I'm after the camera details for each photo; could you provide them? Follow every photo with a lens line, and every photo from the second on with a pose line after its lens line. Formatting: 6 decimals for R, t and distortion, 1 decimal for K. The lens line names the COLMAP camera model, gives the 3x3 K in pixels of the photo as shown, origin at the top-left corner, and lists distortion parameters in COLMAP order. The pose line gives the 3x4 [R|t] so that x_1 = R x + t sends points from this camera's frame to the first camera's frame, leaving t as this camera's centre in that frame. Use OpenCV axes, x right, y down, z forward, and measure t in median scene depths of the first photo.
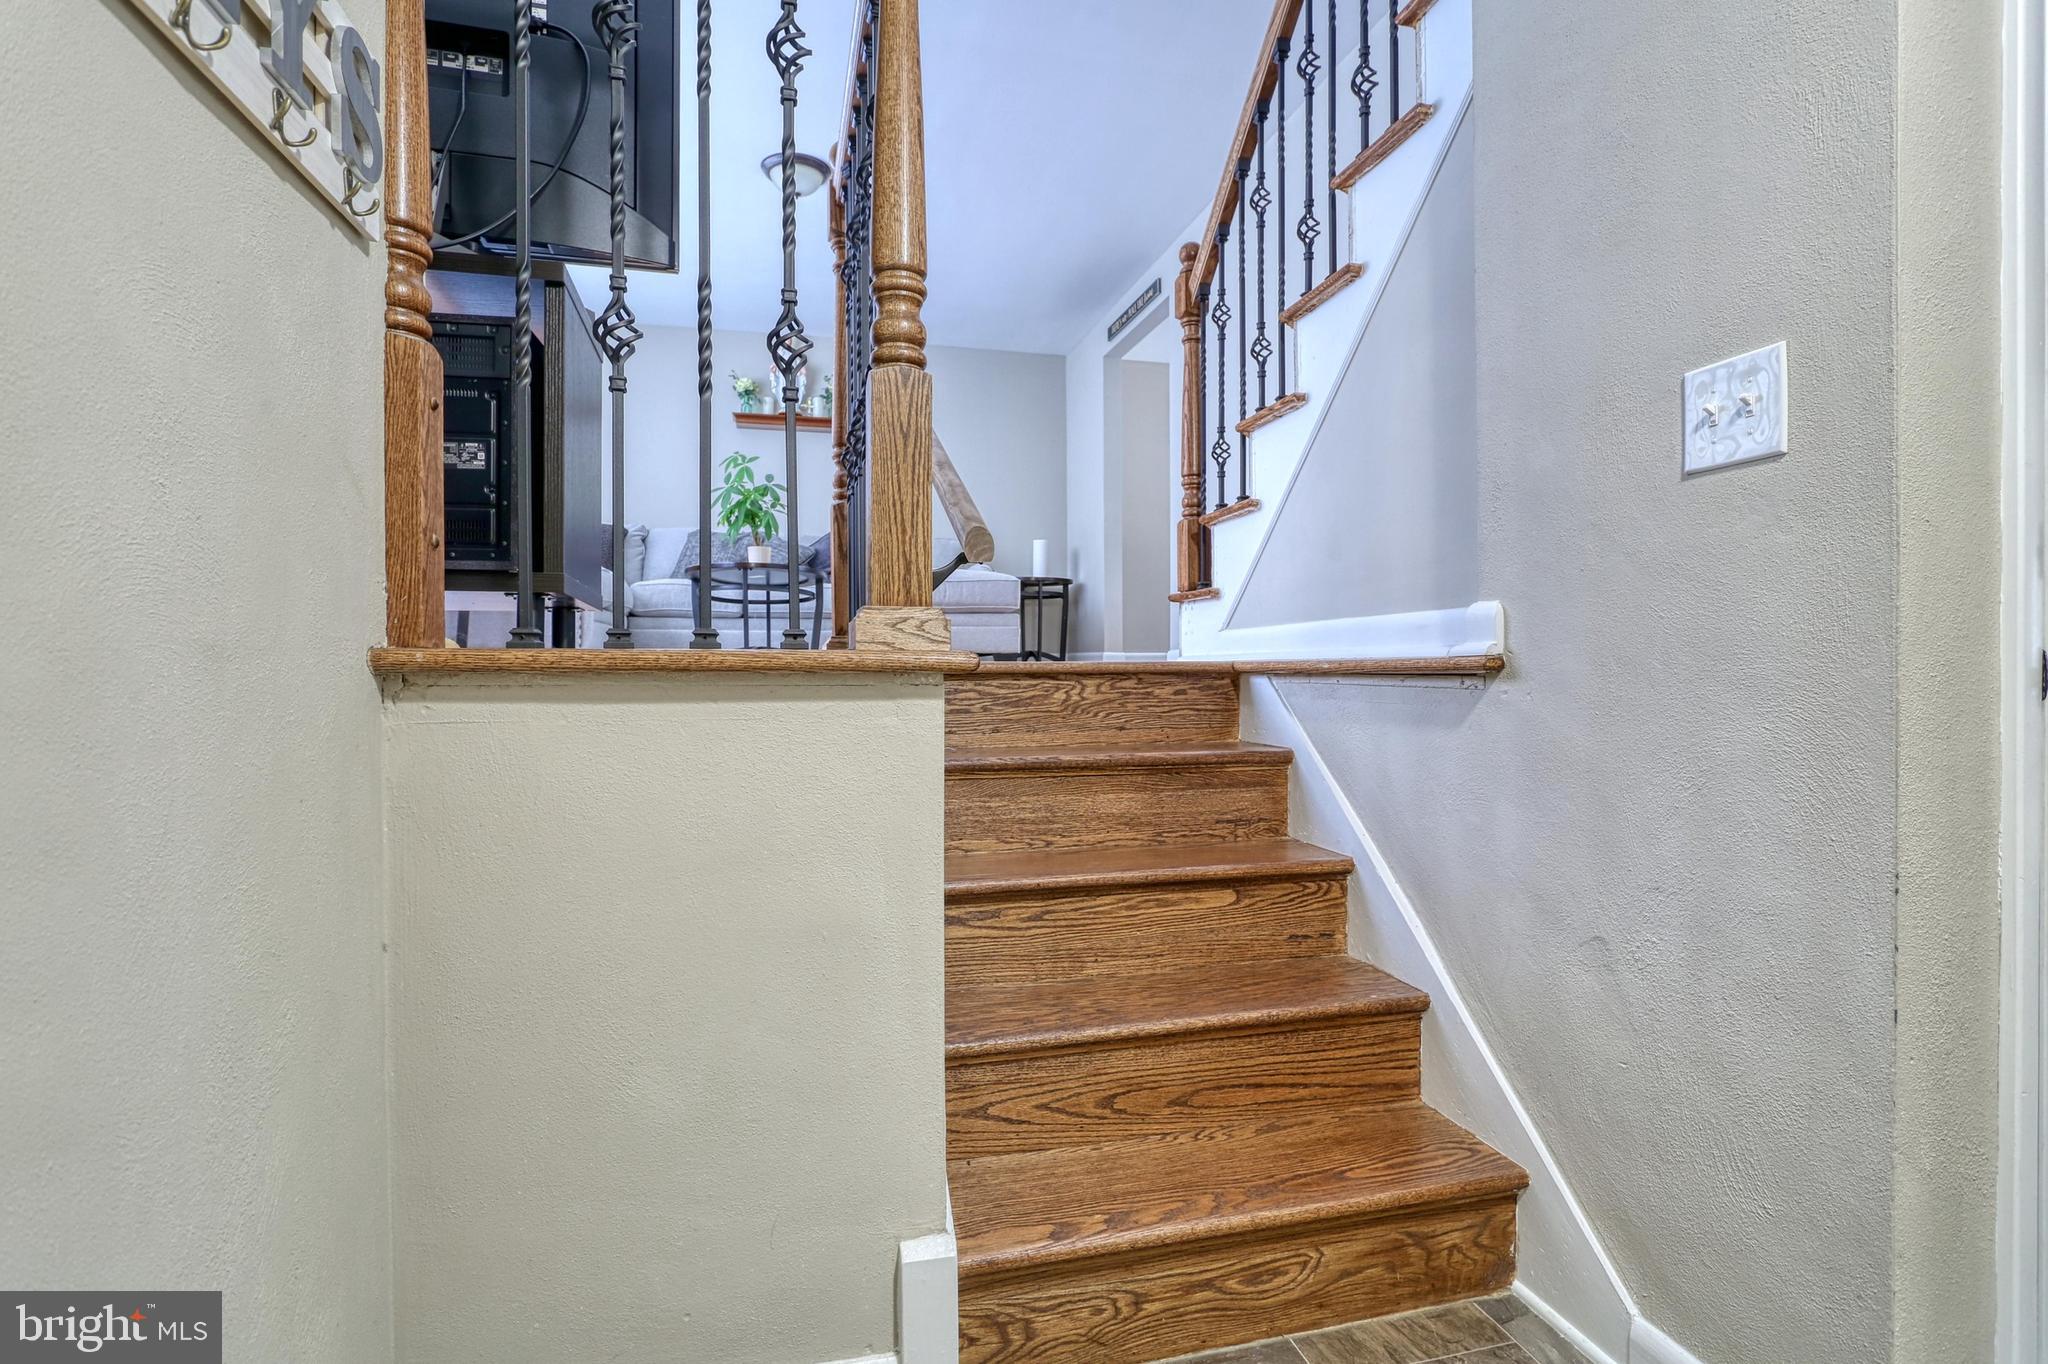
lens RADIAL K [[992.7, 0, 1035.0], [0, 992.7, 668.6], [0, 0, 1]] dist [-0.012963, 0.000361]
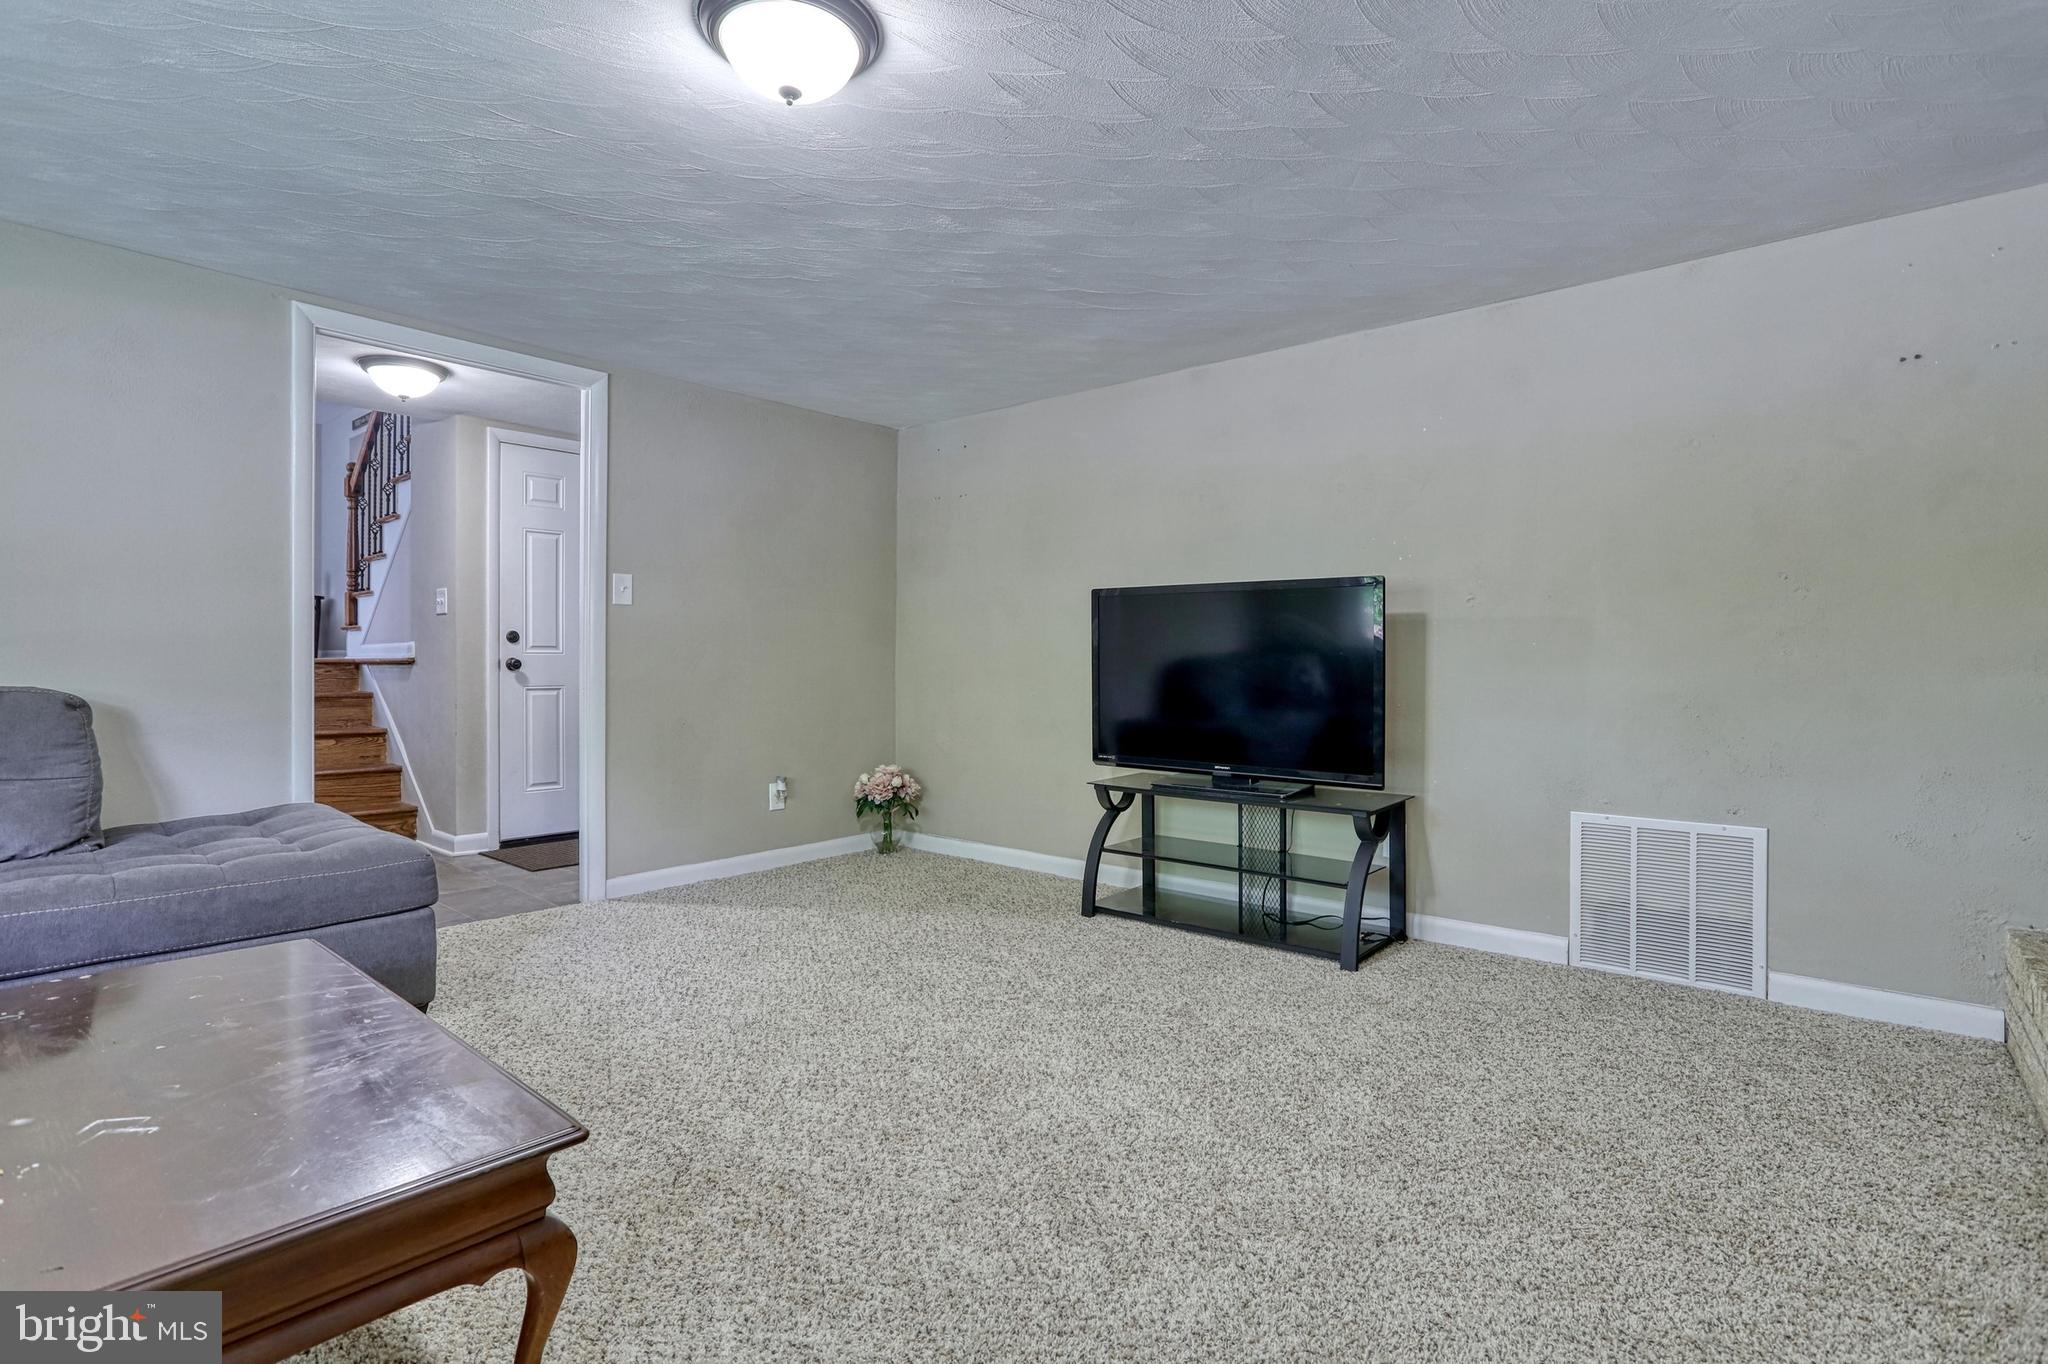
lens RADIAL K [[992.7, 0, 1035.0], [0, 992.7, 668.6], [0, 0, 1]] dist [-0.012963, 0.000361]
pose [[0.819079, 0.000903, 0.573679, 0.194488], [-0.004863, 0.999974, 0.005369, -0.004381], [-0.573659, -0.007188, 0.819062, -2.137730]]
